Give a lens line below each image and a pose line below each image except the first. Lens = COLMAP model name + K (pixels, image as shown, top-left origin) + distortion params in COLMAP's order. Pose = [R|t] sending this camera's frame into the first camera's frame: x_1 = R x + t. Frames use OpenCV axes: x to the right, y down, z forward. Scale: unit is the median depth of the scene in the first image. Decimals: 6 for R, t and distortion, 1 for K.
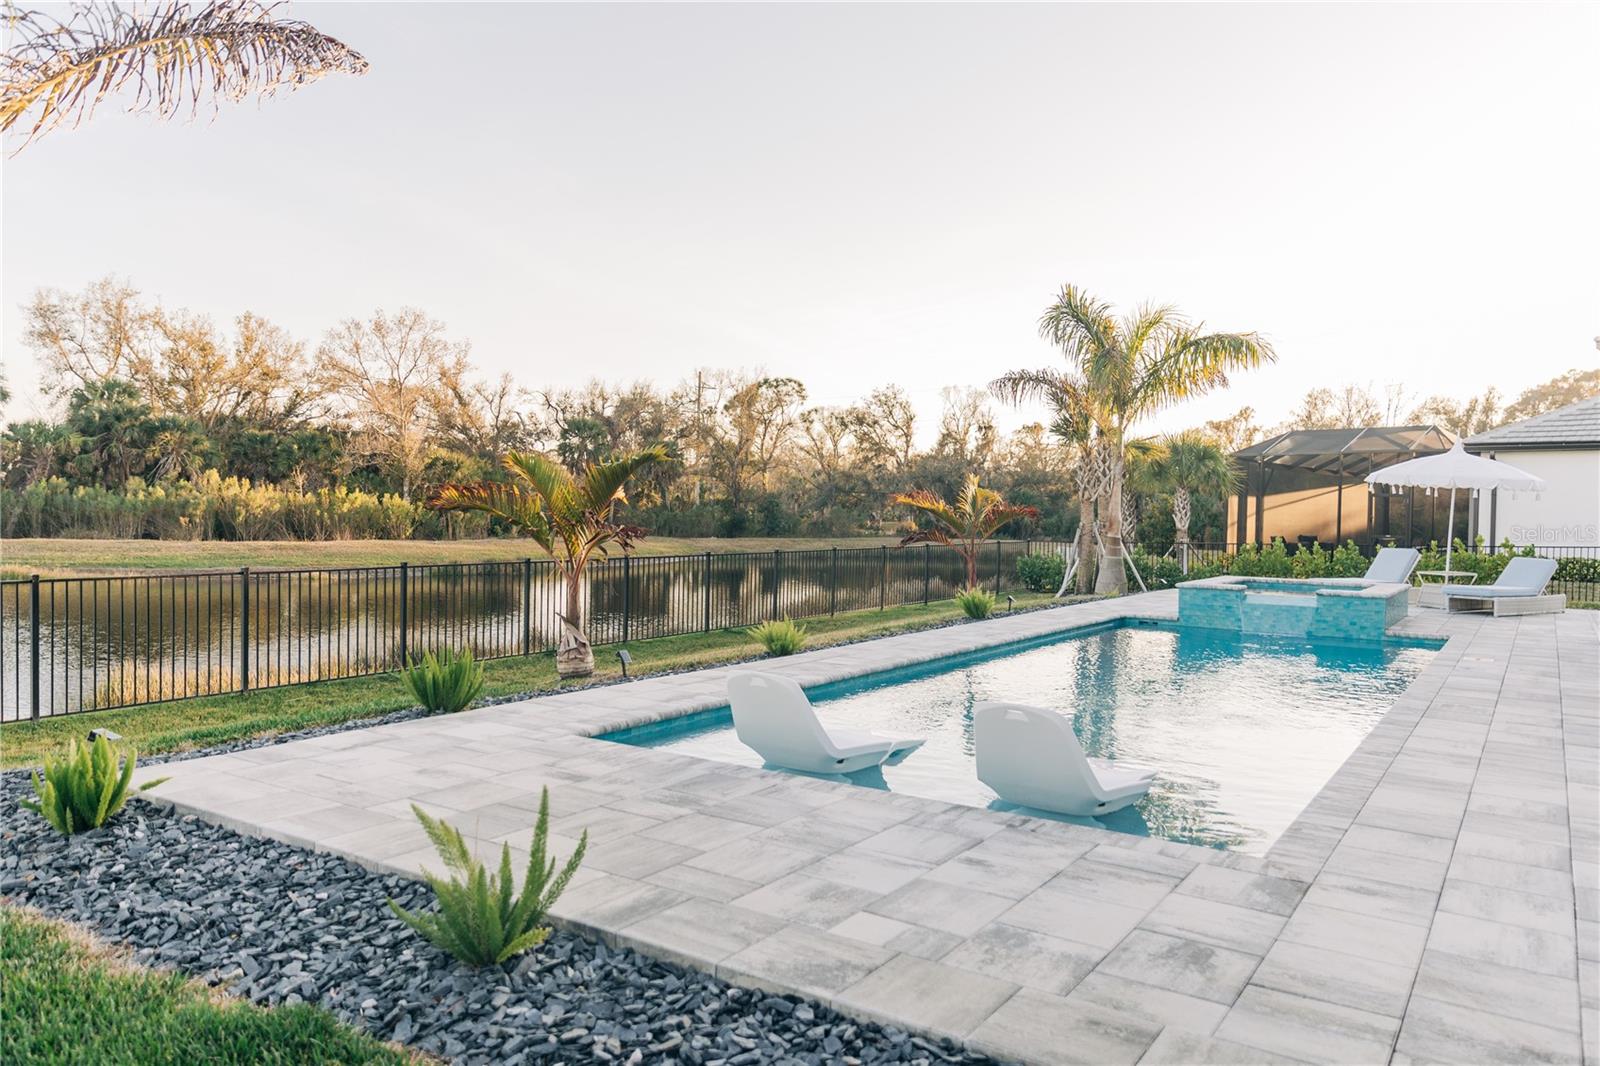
lens RADIAL K [[1117.2, 0, 800.0], [0, 1117.2, 533.0], [0, 0, 1]] dist [0.031542, 0.000228]
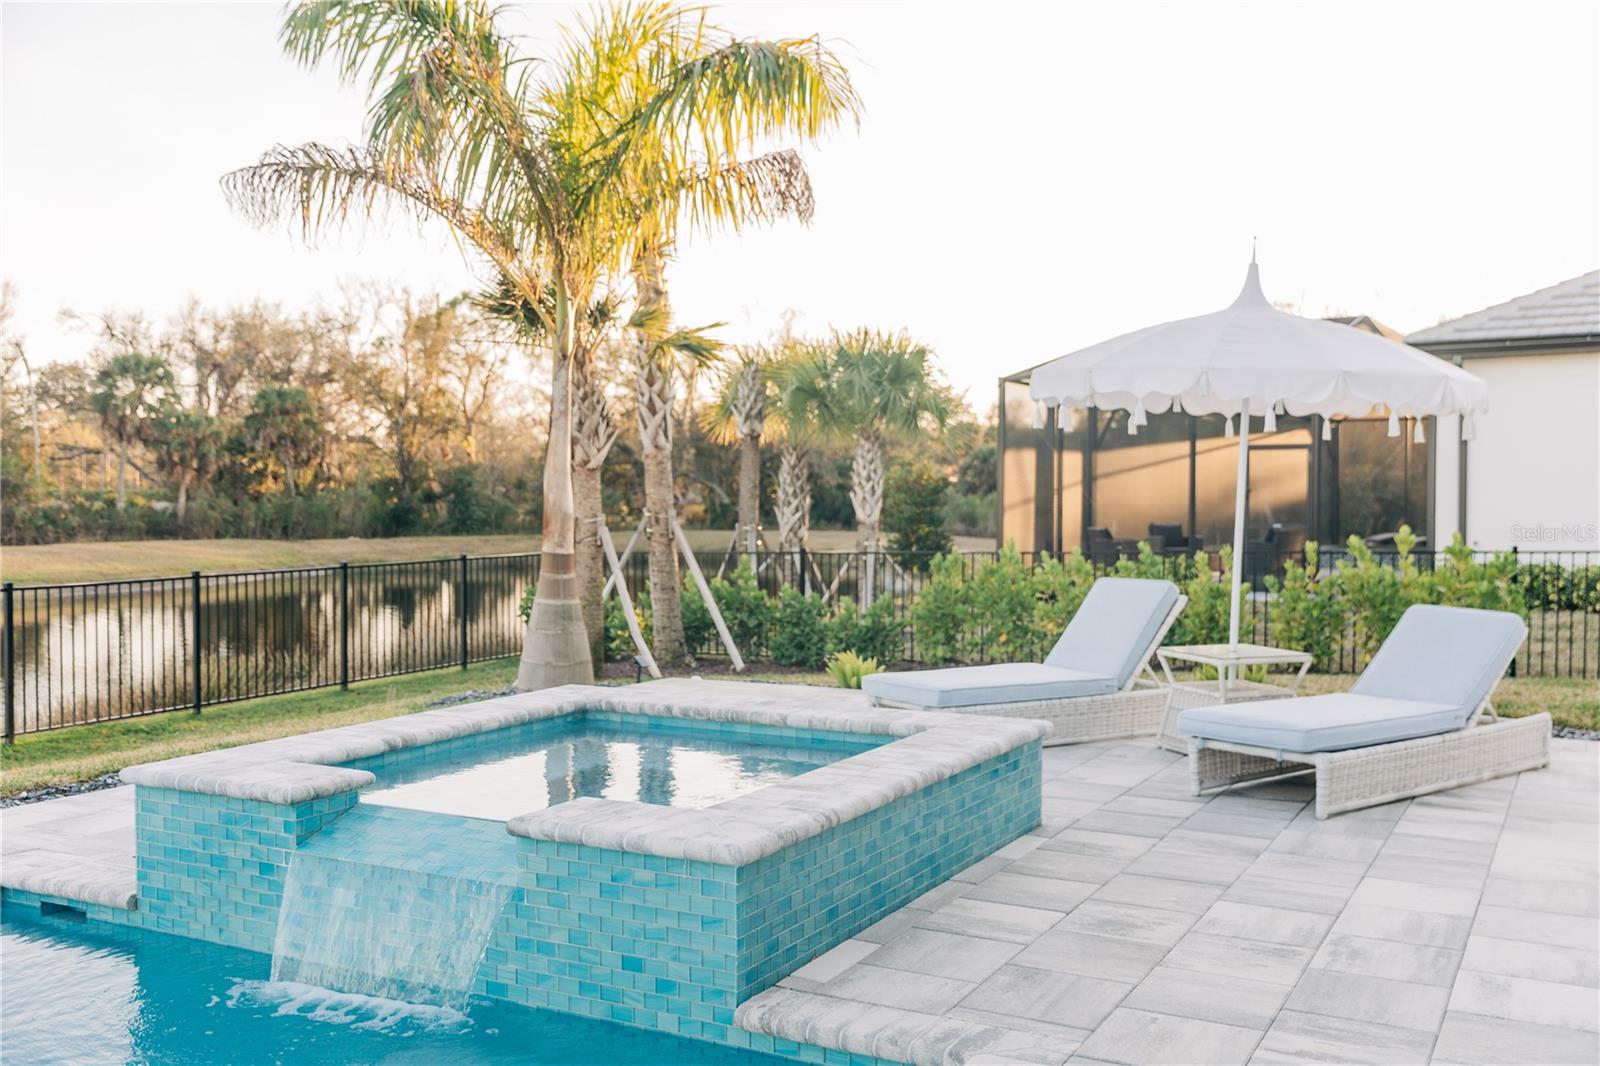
lens RADIAL K [[1447.8, 0, 800.0], [0, 1447.8, 533.0], [0, 0, 1]] dist [-0.002649, 0.002418]
pose [[0.997355, -0.022776, 0.069019, 0.220769], [0.022033, 0.999691, 0.011509, -0.004867], [-0.069259, -0.009958, 0.997549, 0.305075]]
